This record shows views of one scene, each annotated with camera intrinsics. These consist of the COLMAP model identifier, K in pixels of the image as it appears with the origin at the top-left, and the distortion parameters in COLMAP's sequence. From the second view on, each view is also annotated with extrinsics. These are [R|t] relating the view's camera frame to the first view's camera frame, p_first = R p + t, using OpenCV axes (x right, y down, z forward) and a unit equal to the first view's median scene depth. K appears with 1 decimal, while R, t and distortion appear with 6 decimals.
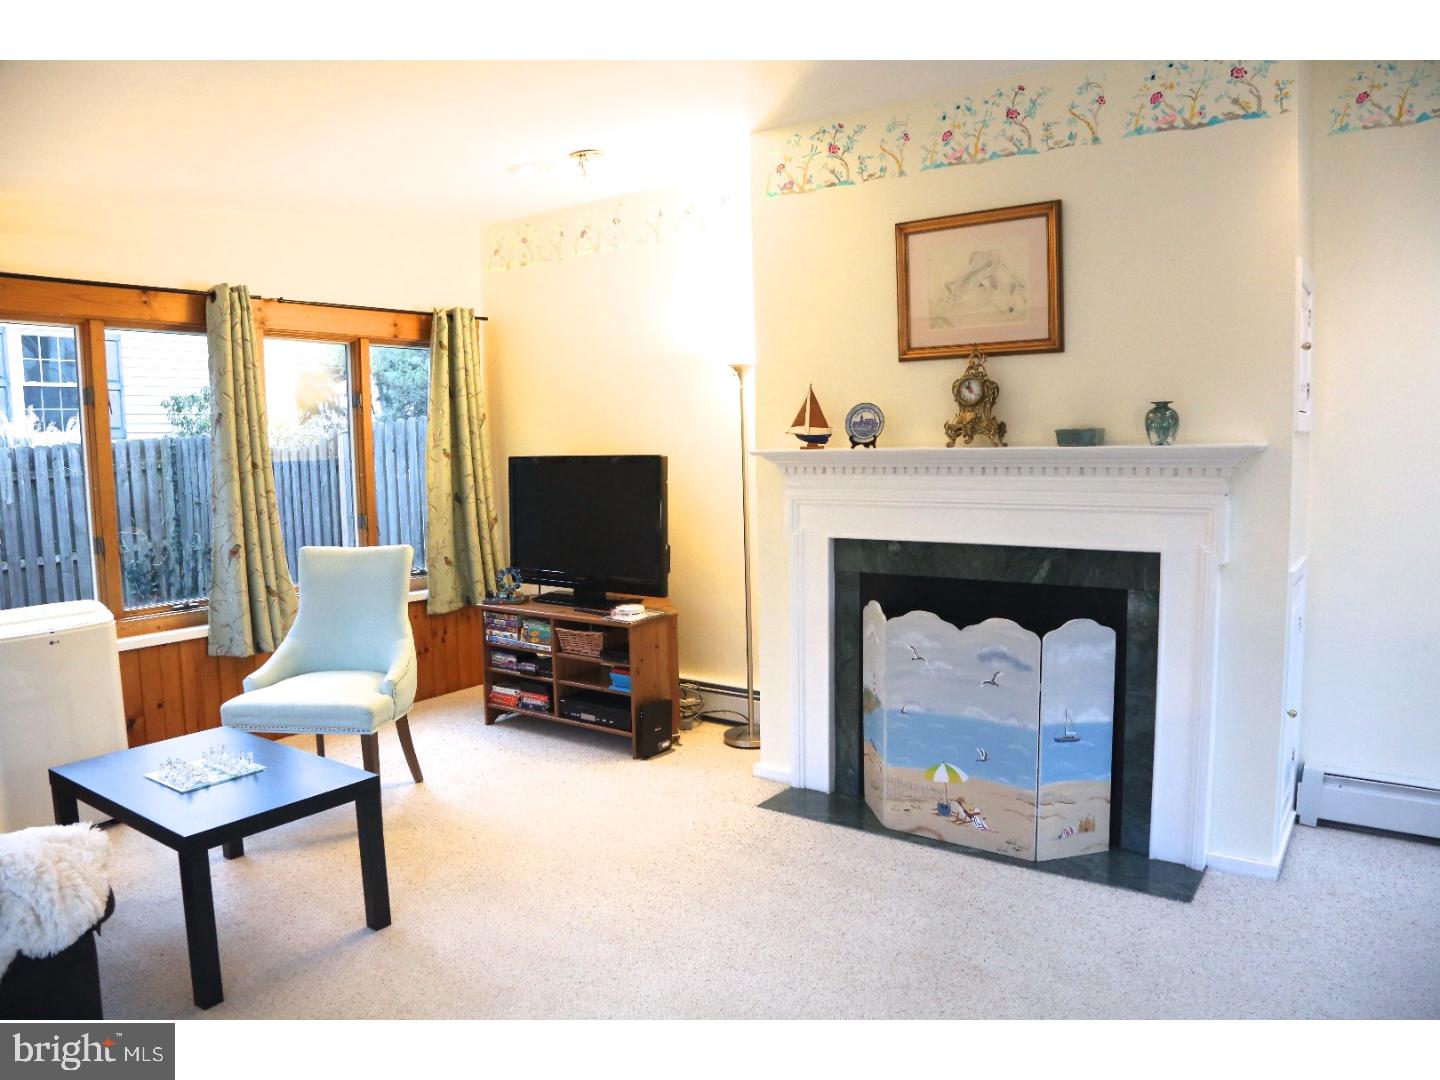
lens RADIAL K [[1064.0, 0, 708.7], [0, 1064.0, 544.9], [0, 0, 1]] dist [-0.008232, -0.005297]
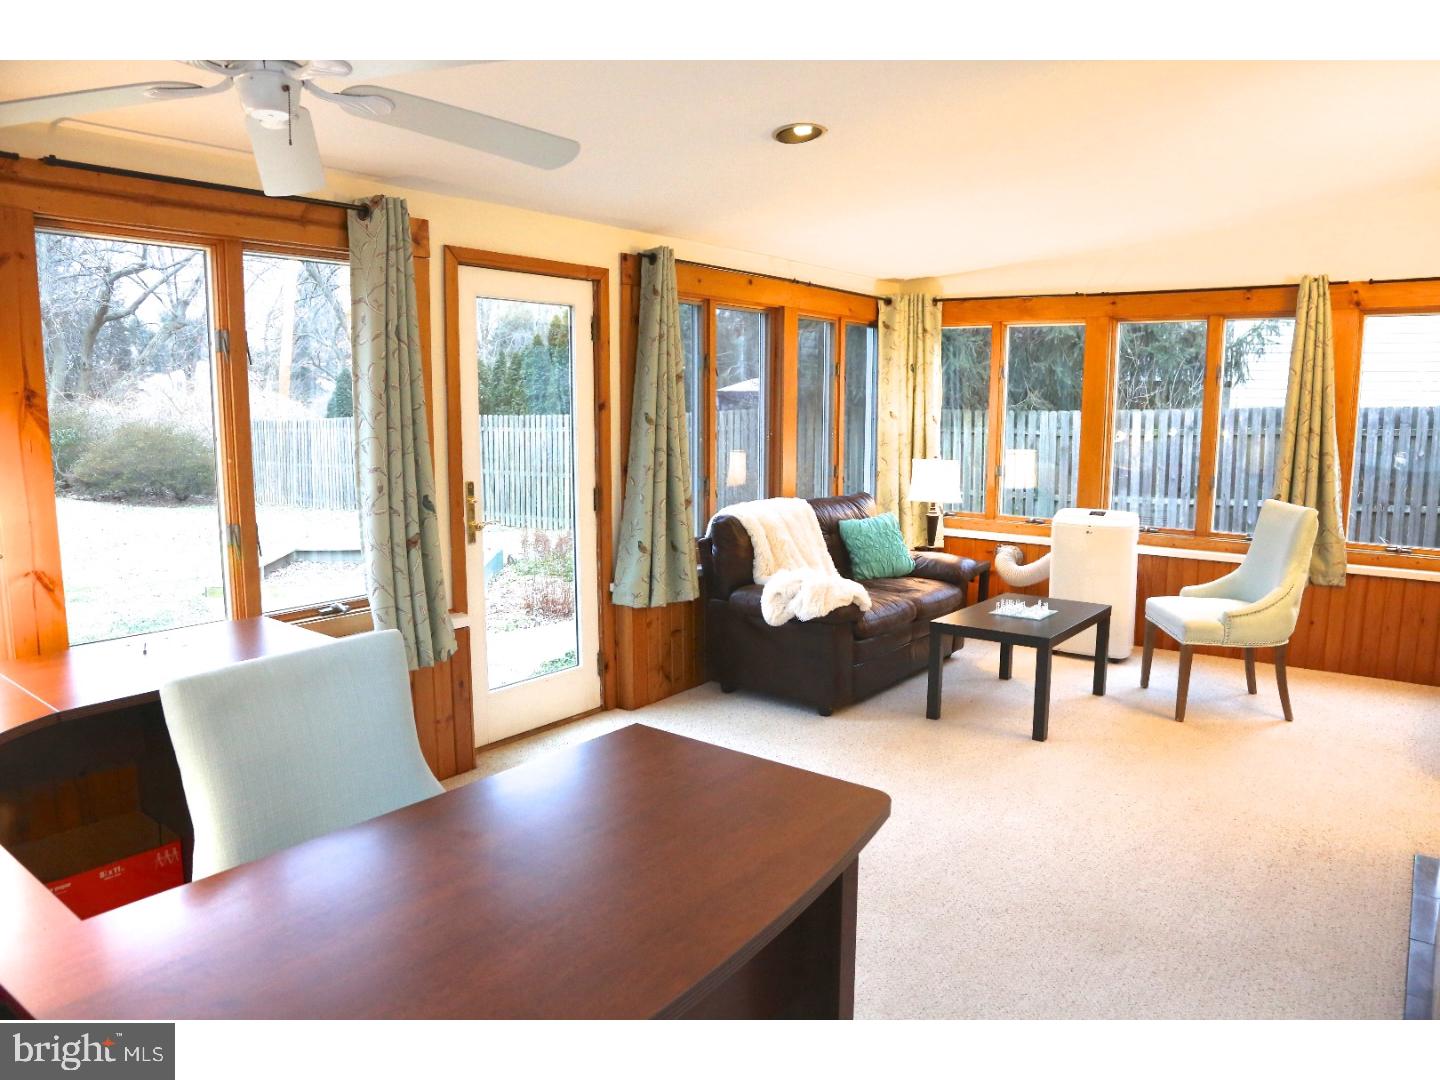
lens RADIAL K [[1064.0, 0, 708.7], [0, 1064.0, 544.9], [0, 0, 1]] dist [-0.008232, -0.005297]
pose [[-0.015924, 0.161285, -0.986779, 0.781655], [-0.113517, 0.980232, 0.162046, -0.066766], [0.993408, 0.114597, 0.002699, 0.363655]]
